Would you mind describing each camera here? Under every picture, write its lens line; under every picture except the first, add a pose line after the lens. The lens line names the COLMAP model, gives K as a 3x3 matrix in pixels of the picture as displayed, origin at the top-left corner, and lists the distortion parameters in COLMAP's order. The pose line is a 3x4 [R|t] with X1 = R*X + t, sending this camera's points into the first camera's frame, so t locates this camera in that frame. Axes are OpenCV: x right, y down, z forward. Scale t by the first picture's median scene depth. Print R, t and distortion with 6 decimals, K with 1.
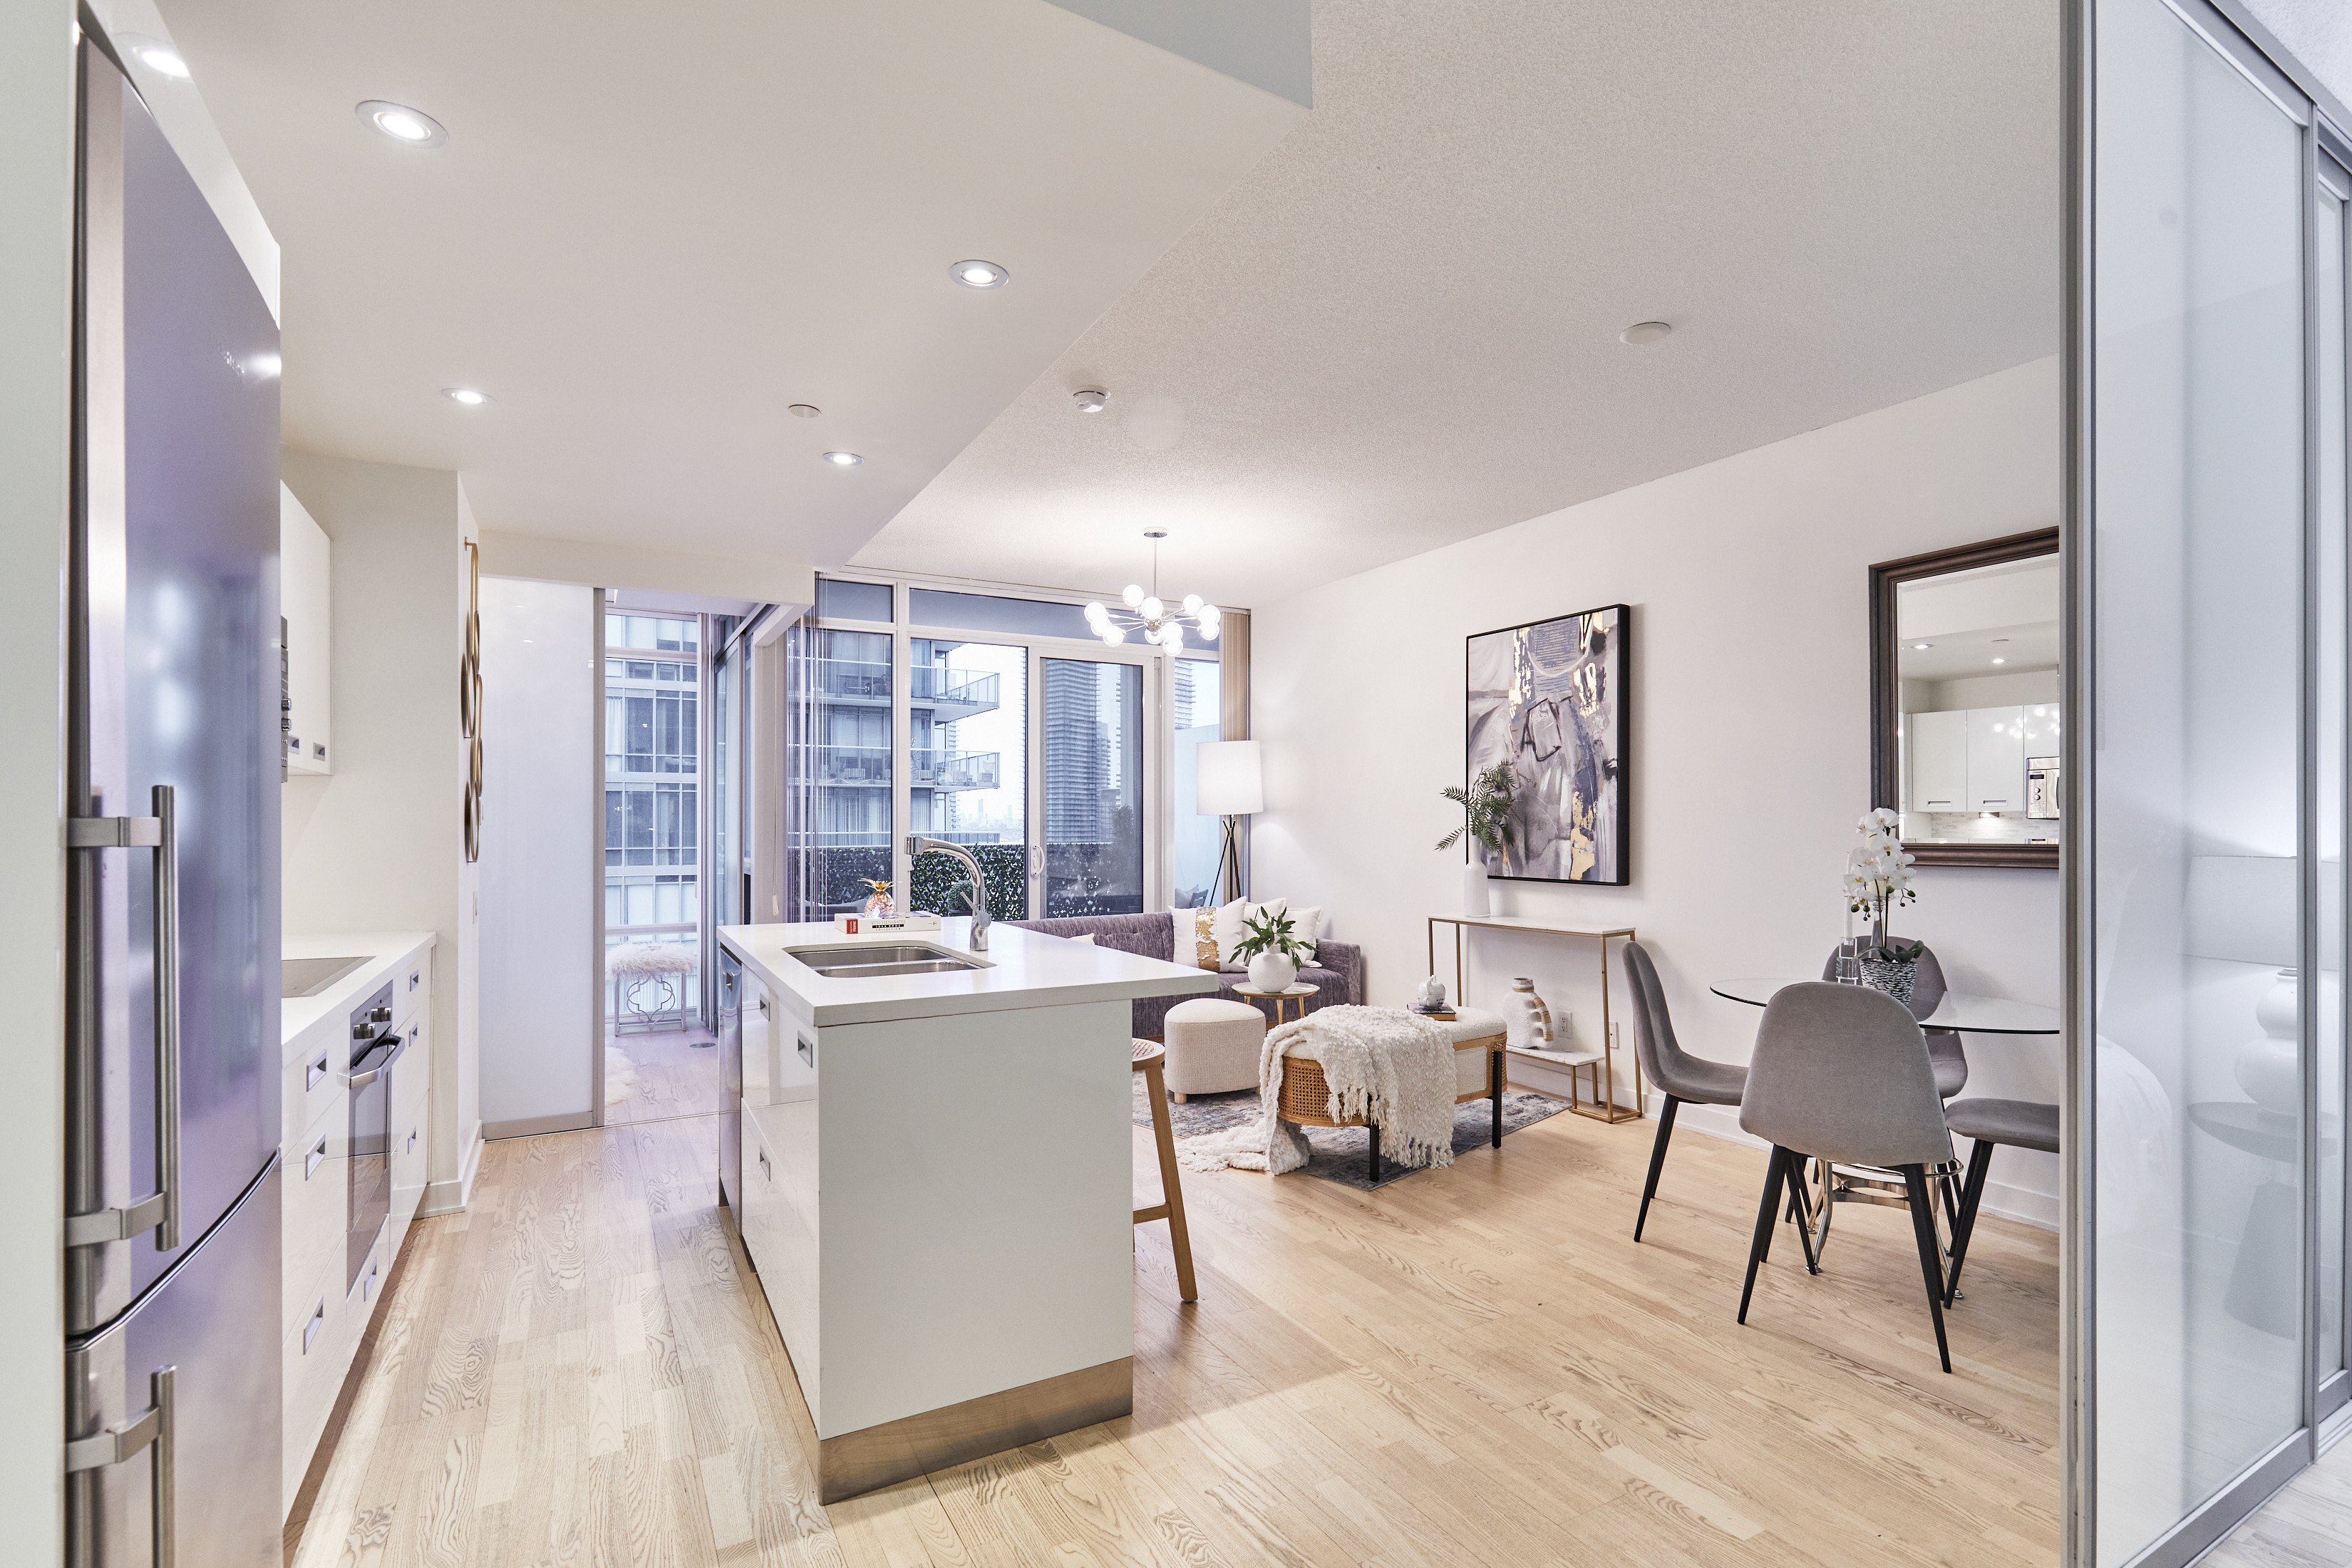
lens RADIAL K [[1075.3, 0, 1183.9], [0, 1075.3, 811.4], [0, 0, 1]] dist [0.000842, 0.000965]
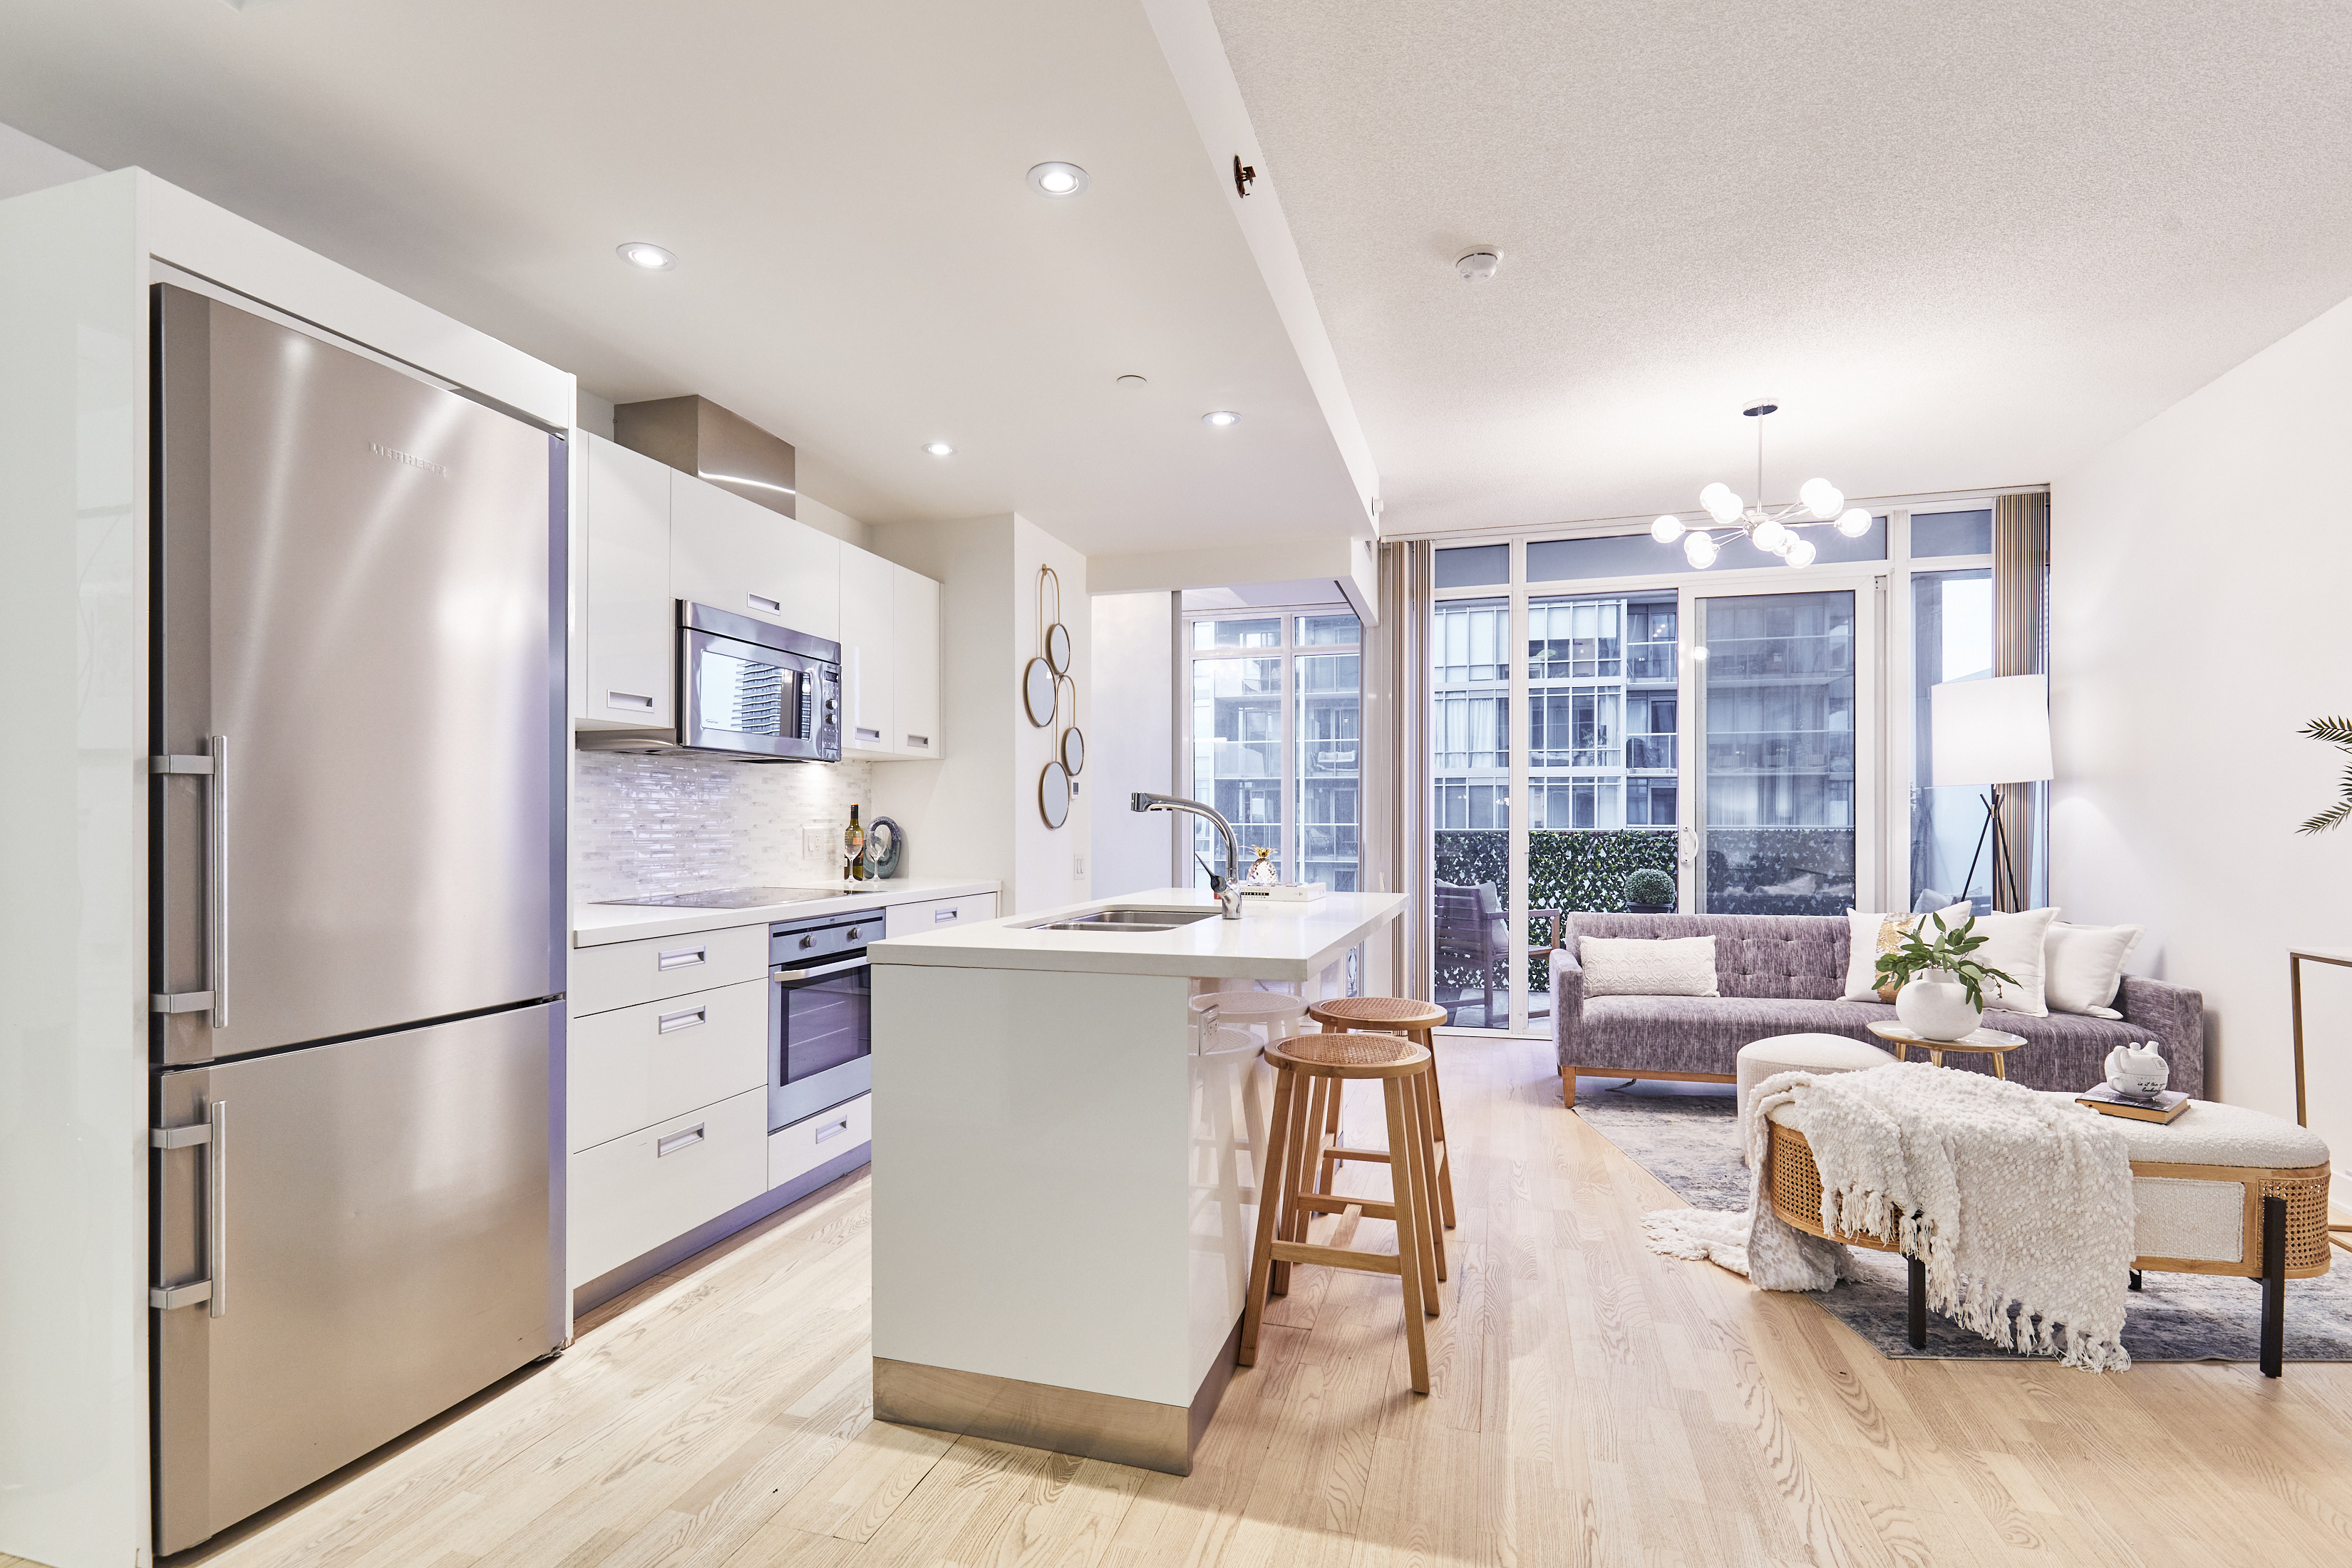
lens RADIAL K [[1077.5, 0, 1183.2], [0, 1077.5, 814.9], [0, 0, 1]] dist [0.002887, 0.000174]
pose [[0.694148, -0.001321, -0.719831, 0.266264], [0.006853, 0.999965, 0.004773, 0.022201], [0.719800, -0.008247, 0.694133, 0.206358]]
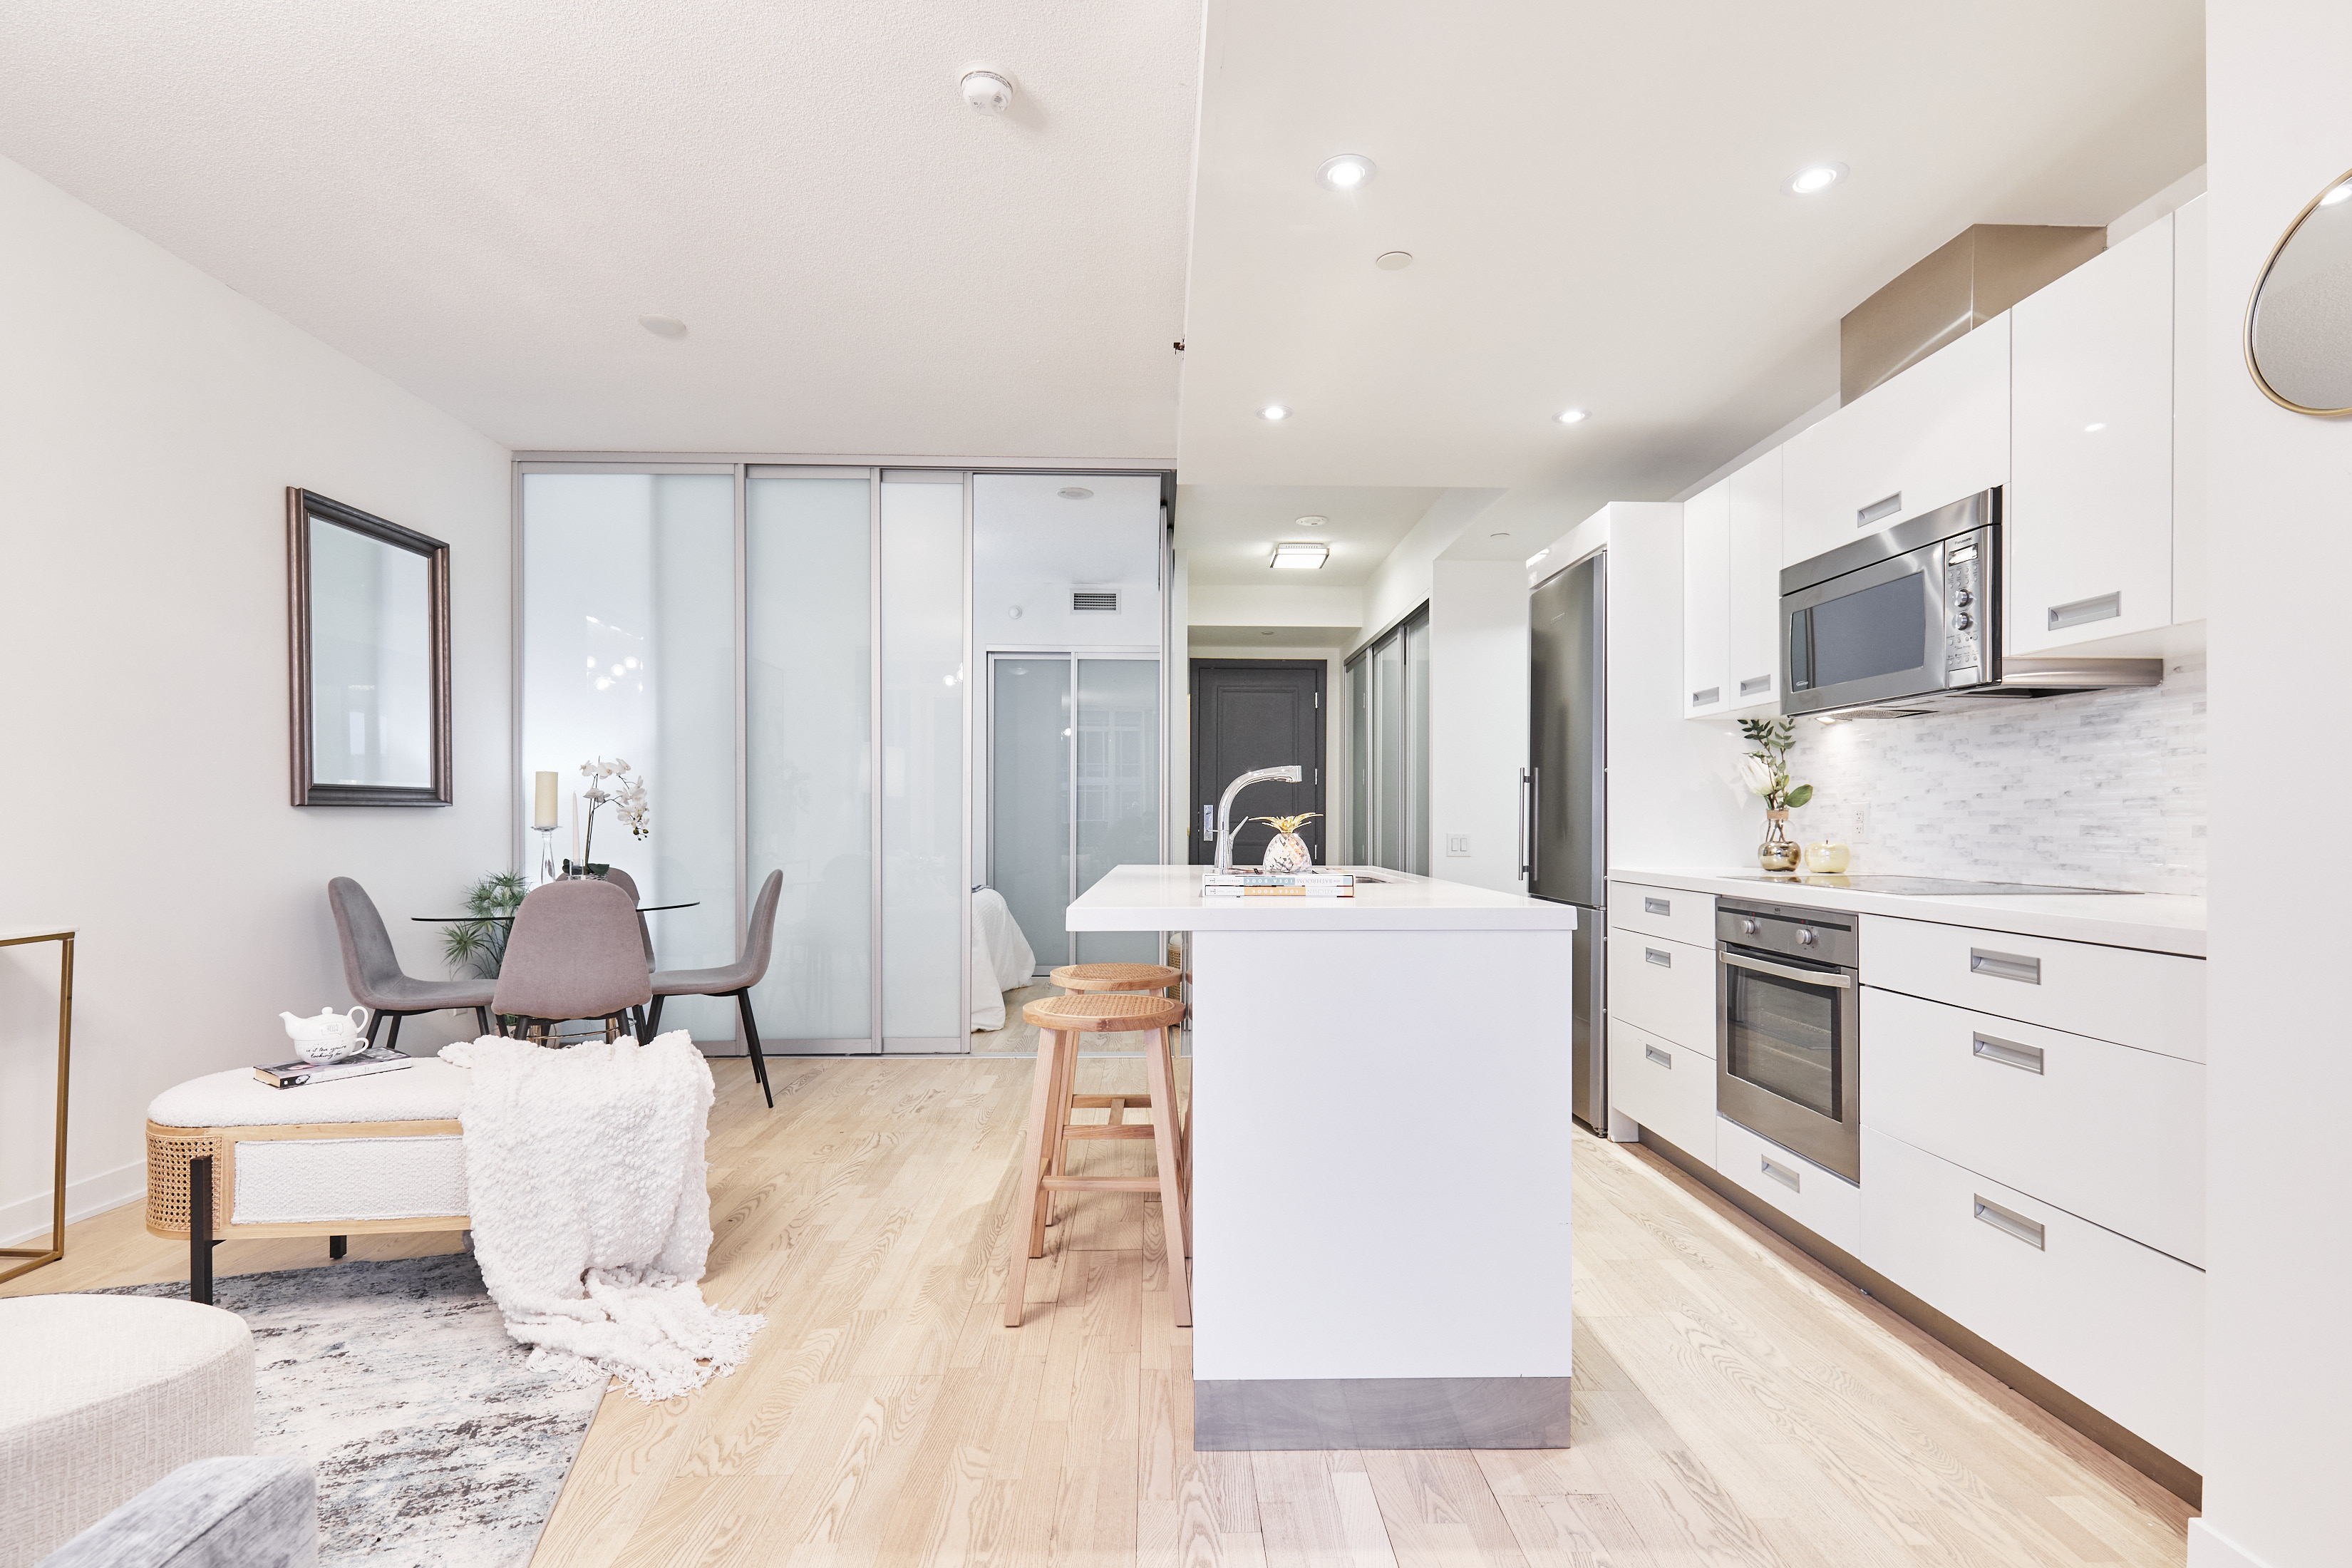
lens RADIAL K [[1070.0, 0, 1183.9], [0, 1070.0, 819.3], [0, 0, 1]] dist [0.001389, 0.000620]
pose [[-0.883243, 0.000907, 0.468915, -0.385510], [-0.006323, 0.999884, -0.013845, 0.055198], [-0.468873, -0.015193, -0.883135, 1.166021]]
